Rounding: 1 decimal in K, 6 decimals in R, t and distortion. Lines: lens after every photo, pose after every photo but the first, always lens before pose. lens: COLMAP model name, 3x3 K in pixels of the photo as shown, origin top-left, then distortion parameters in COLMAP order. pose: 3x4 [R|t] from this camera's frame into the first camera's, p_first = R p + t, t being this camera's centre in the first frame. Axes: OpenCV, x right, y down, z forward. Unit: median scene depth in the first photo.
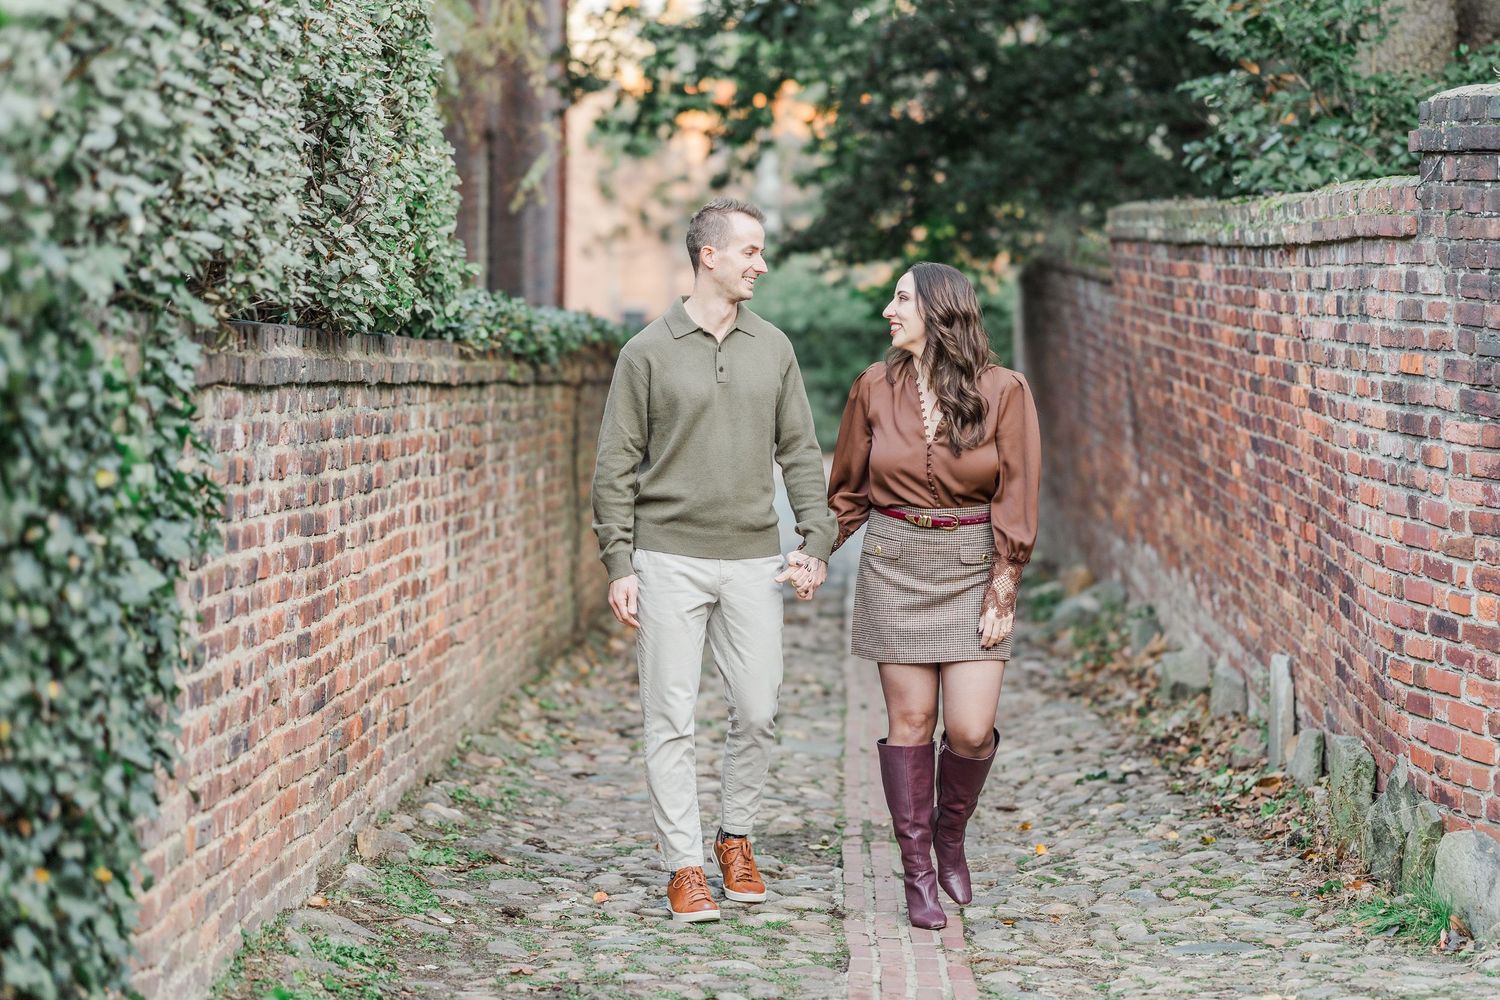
lens RADIAL K [[4011.2, 0, 750.0], [0, 4011.2, 500.0], [0, 0, 1]] dist [0.032172, -0.444818]
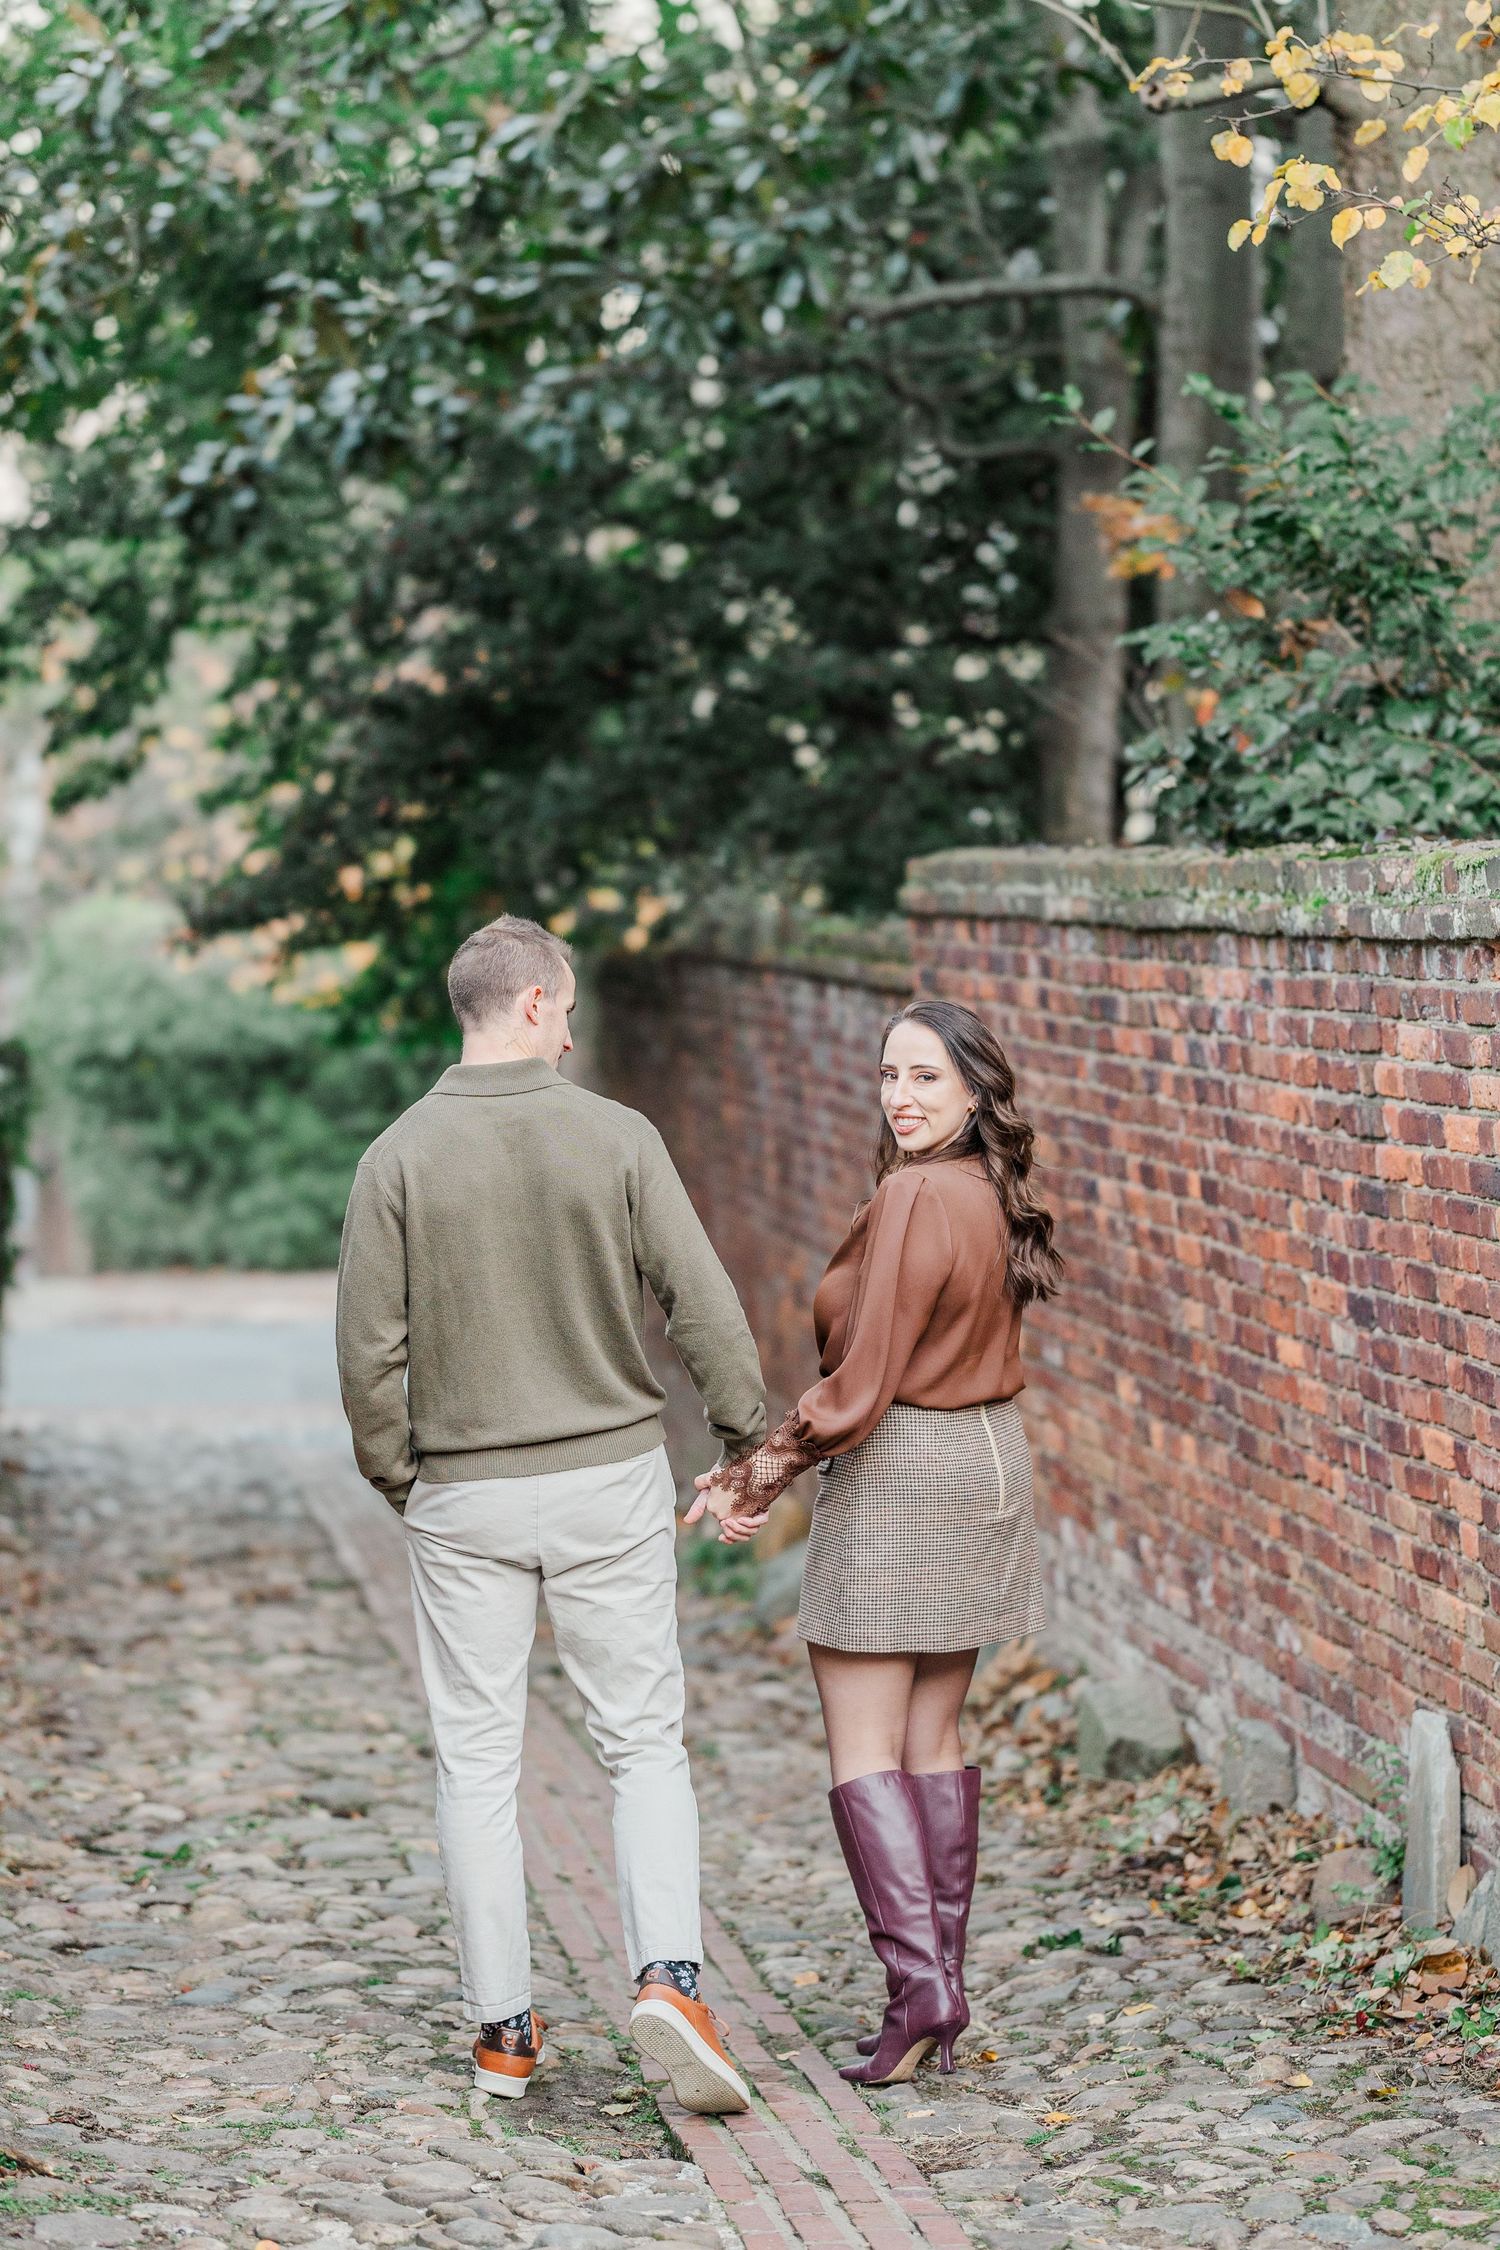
lens RADIAL K [[6513.9, 0, 758.4], [0, 6513.9, 1041.3], [0, 0, 1]] dist [-0.011614, 0.235525]
pose [[0.990403, 0.007475, 0.138011, -0.069865], [-0.001628, 0.999098, -0.042432, -0.012320], [-0.138203, 0.041800, 0.989521, 0.151194]]
